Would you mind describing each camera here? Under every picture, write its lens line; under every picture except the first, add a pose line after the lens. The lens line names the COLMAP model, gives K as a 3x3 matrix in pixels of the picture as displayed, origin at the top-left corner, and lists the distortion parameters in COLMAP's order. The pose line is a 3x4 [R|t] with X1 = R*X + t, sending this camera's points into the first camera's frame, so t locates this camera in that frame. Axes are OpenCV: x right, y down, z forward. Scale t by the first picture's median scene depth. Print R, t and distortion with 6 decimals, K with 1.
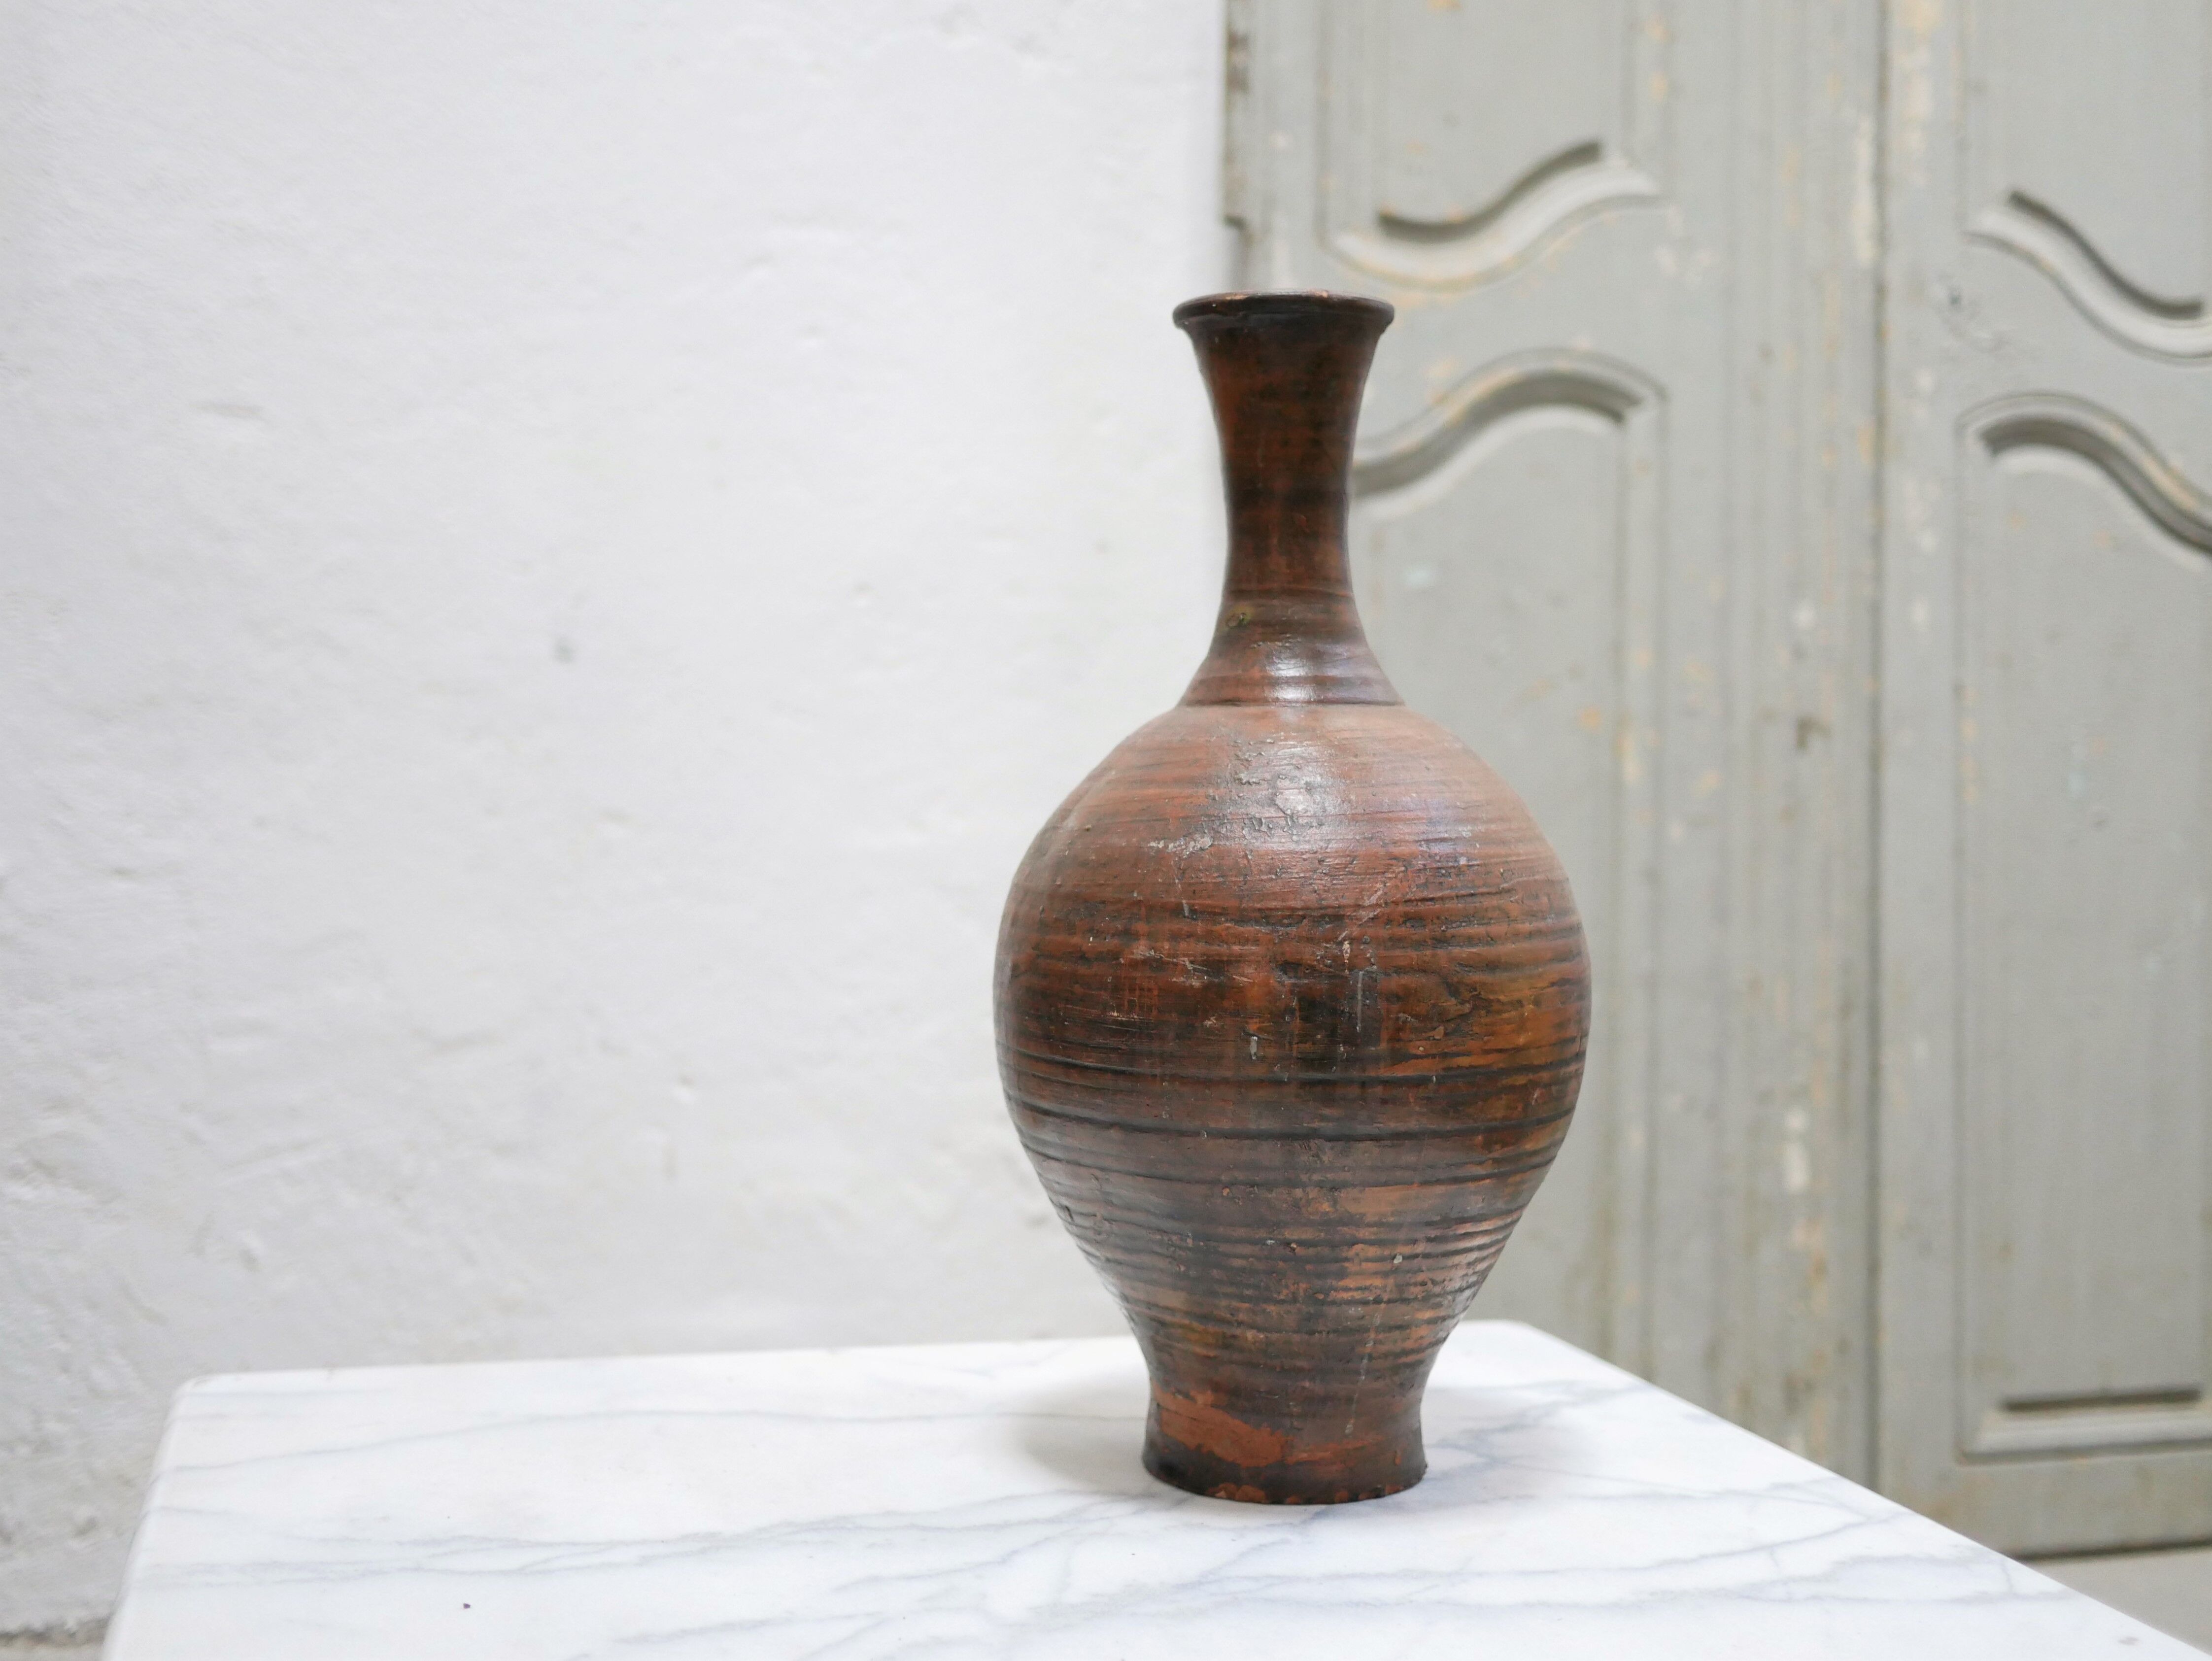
lens RADIAL K [[2593.9, 0, 1106.0], [0, 2593.9, 830.5], [0, 0, 1]] dist [-0.021964, 0.061810]
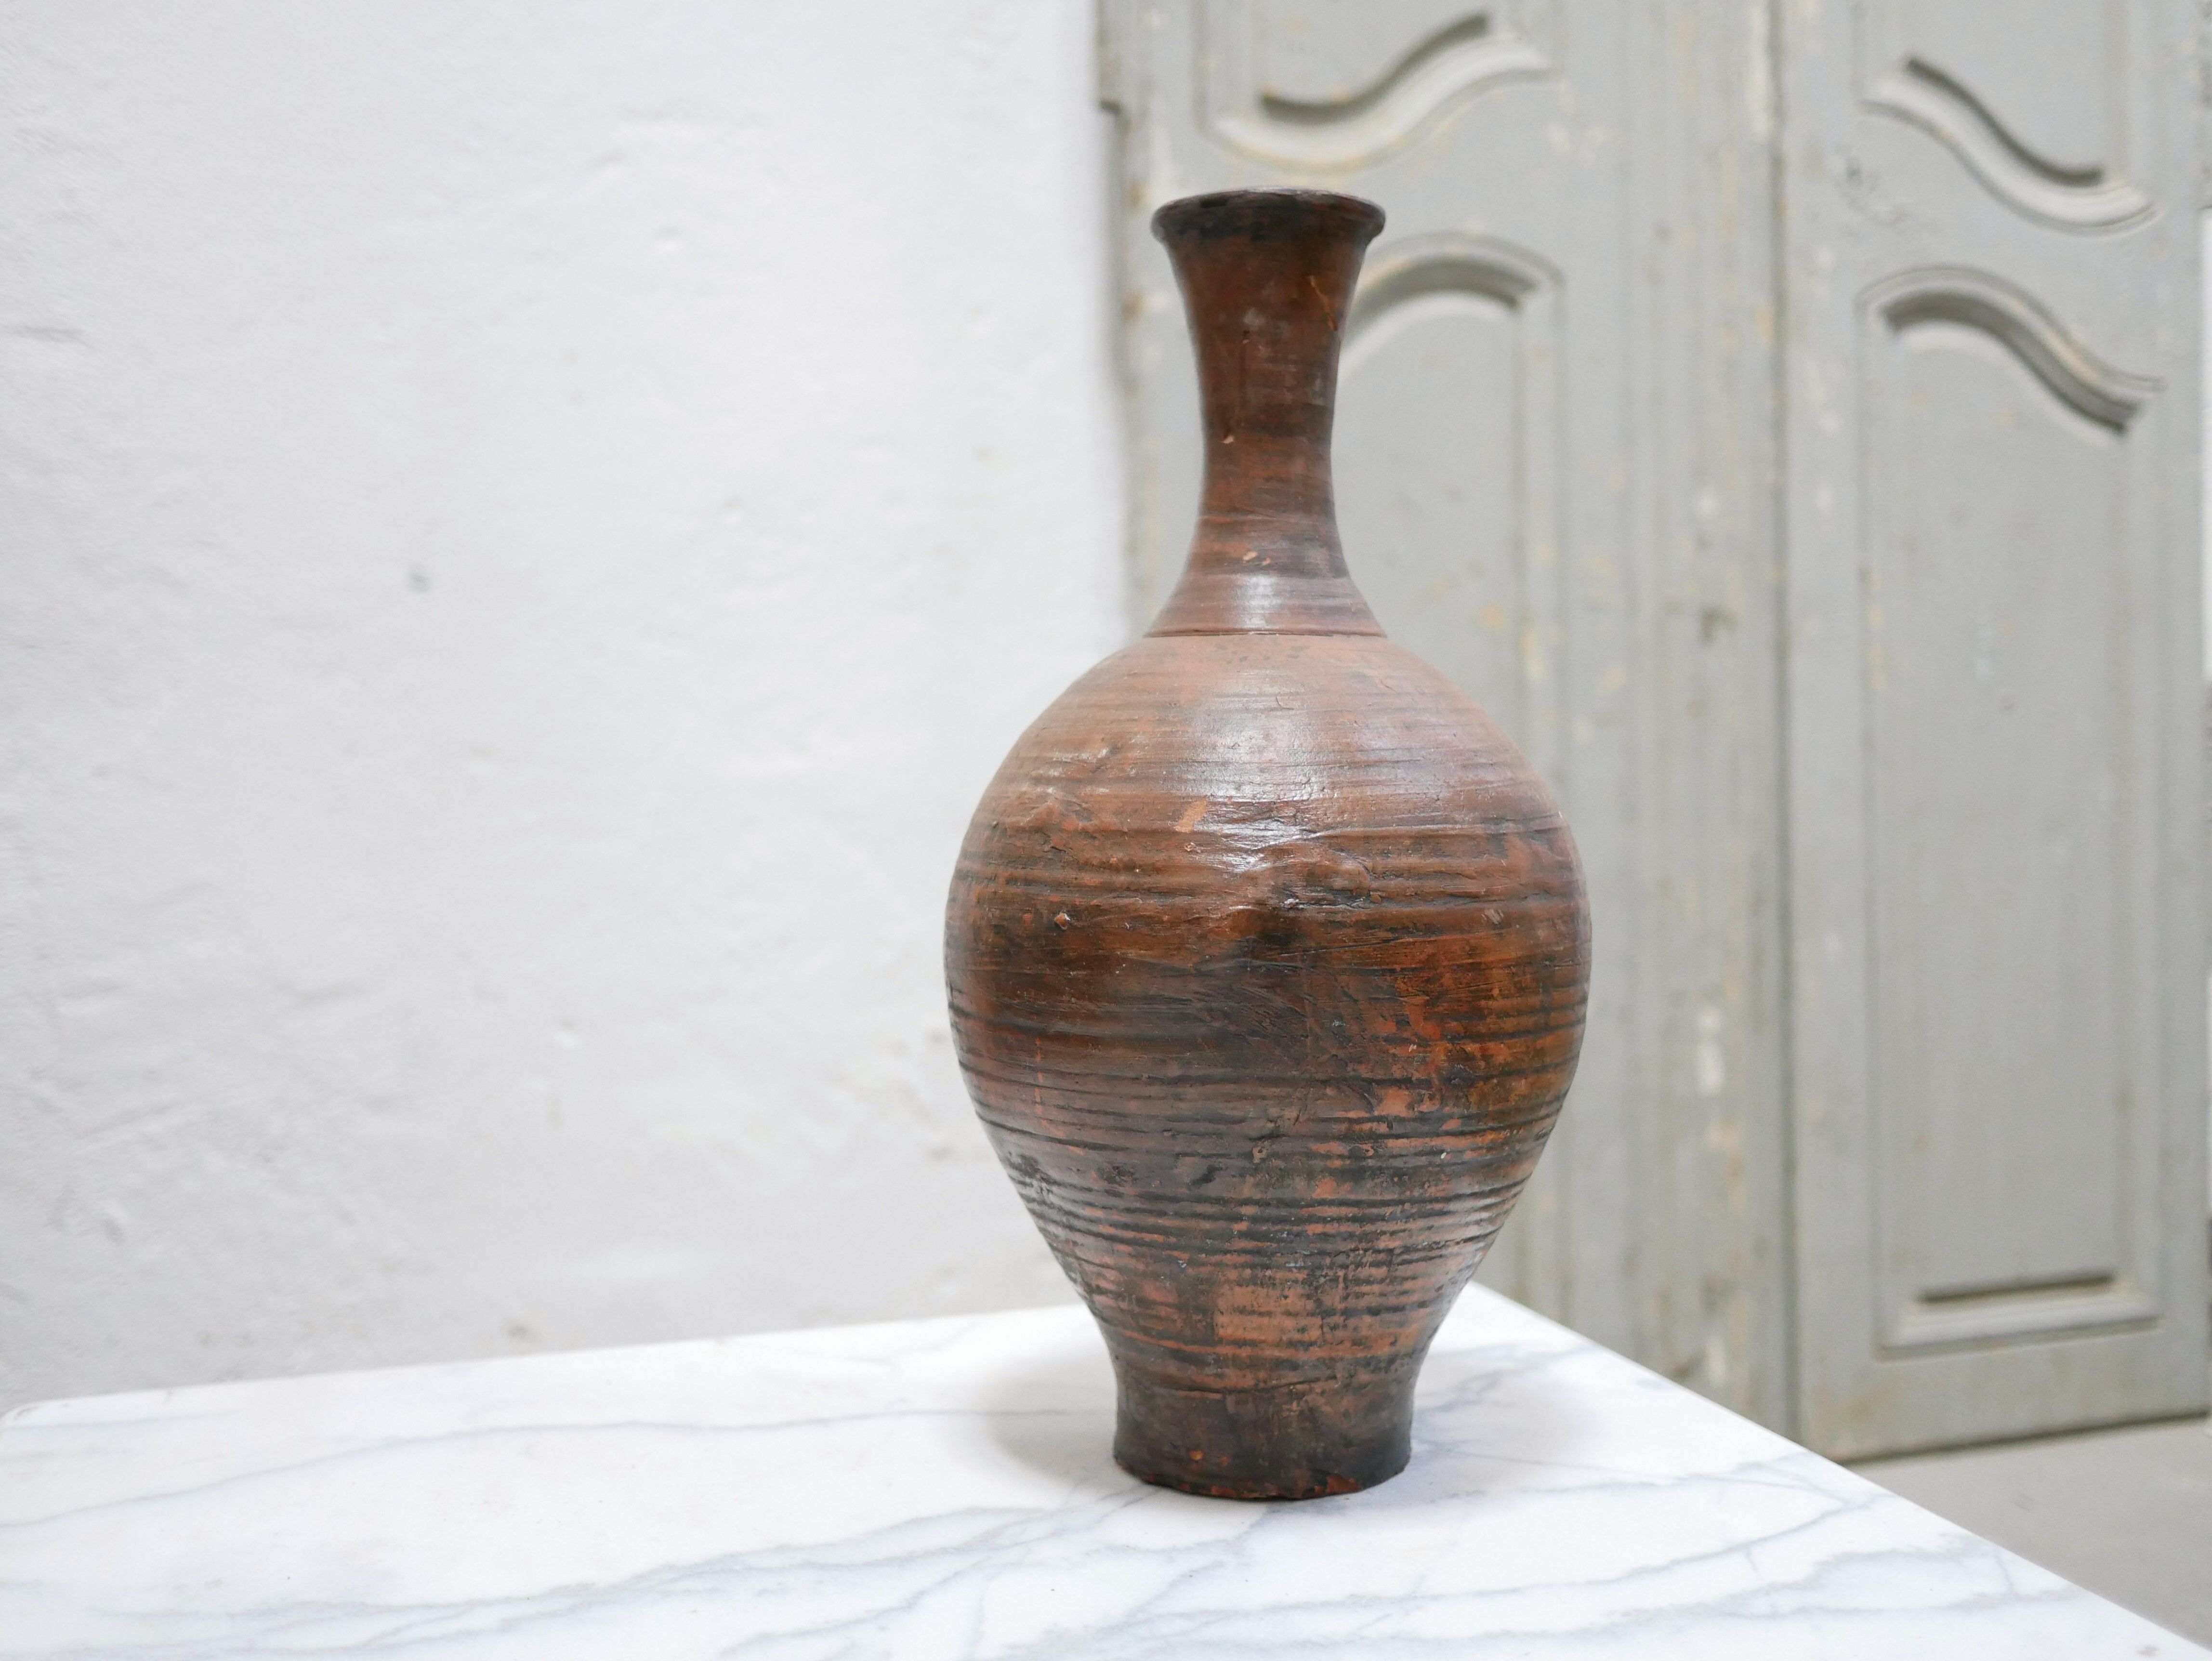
lens RADIAL K [[2533.9, 0, 1095.4], [0, 2533.9, 829.1], [0, 0, 1]] dist [-0.018465, 0.046107]
pose [[0.998757, -0.032784, 0.037553, 0.000890], [0.031086, 0.998506, 0.044947, -0.023974], [-0.038970, -0.043724, 0.998283, 0.121906]]
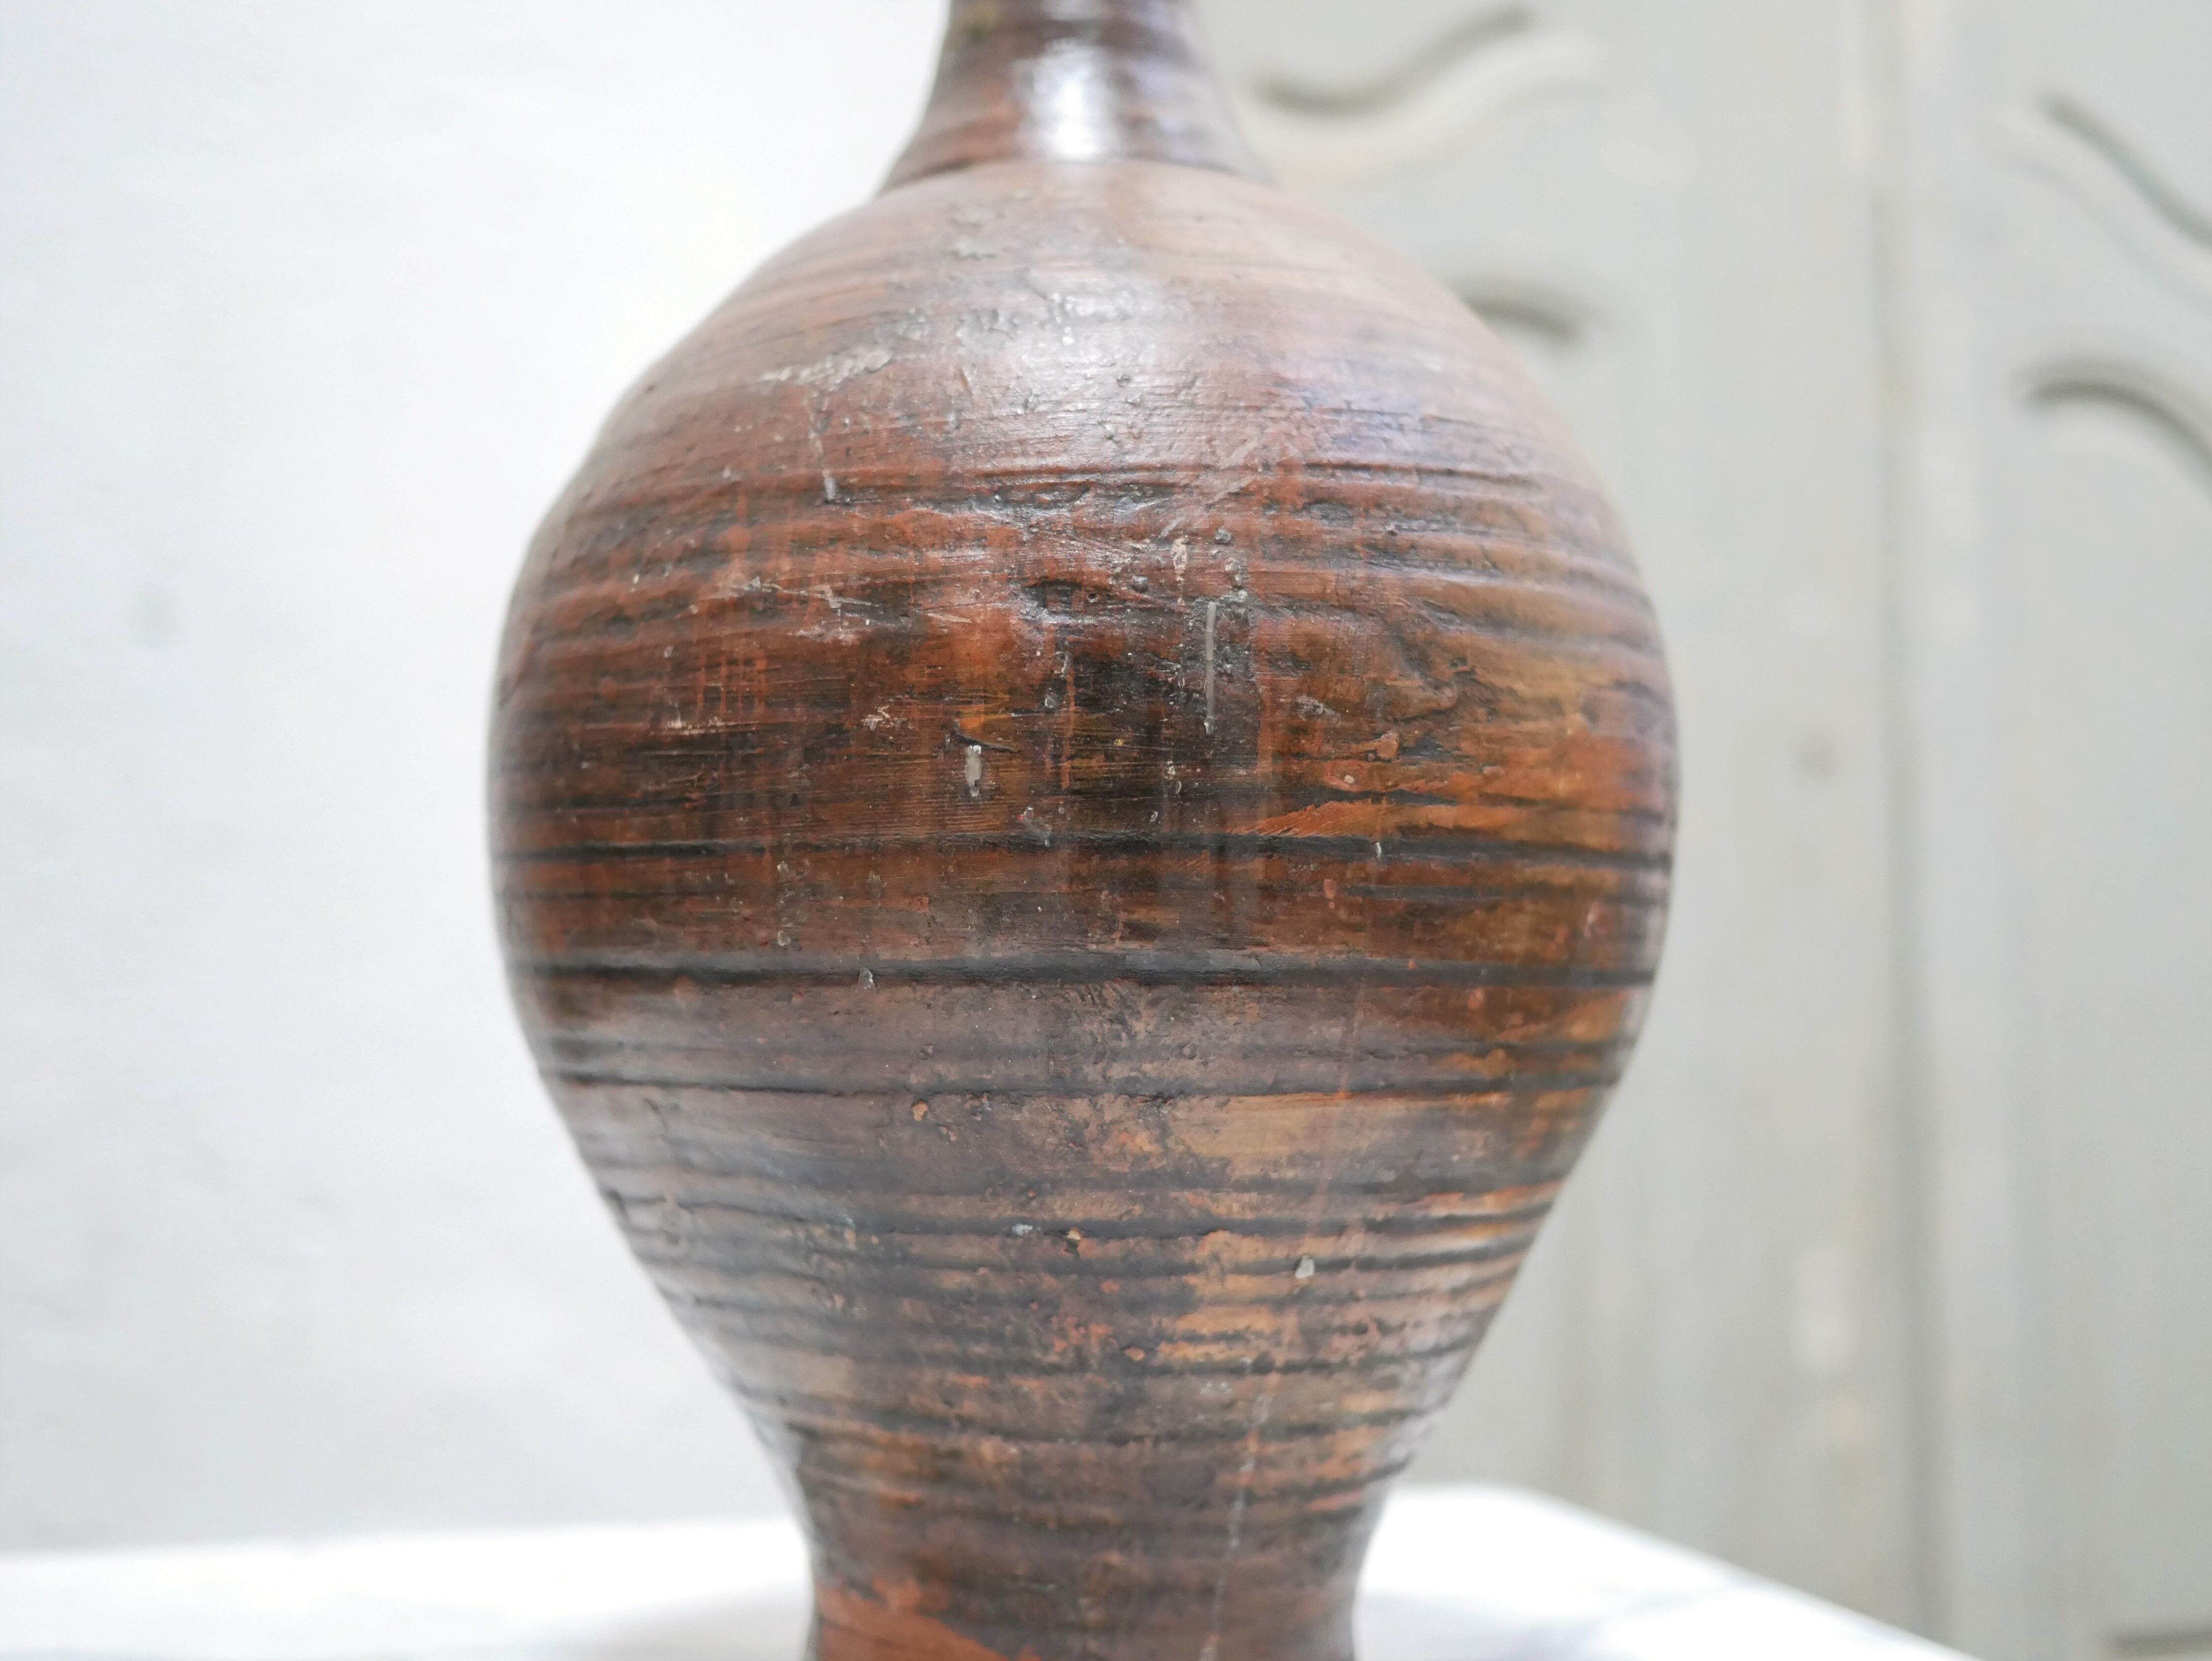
lens RADIAL K [[2593.9, 0, 1106.0], [0, 2593.9, 830.5], [0, 0, 1]] dist [-0.021964, 0.061810]
pose [[0.999169, -0.004566, 0.040497, 0.058371], [0.008636, 0.994859, -0.100903, 0.131952], [-0.039828, 0.101169, 0.994072, 0.529709]]
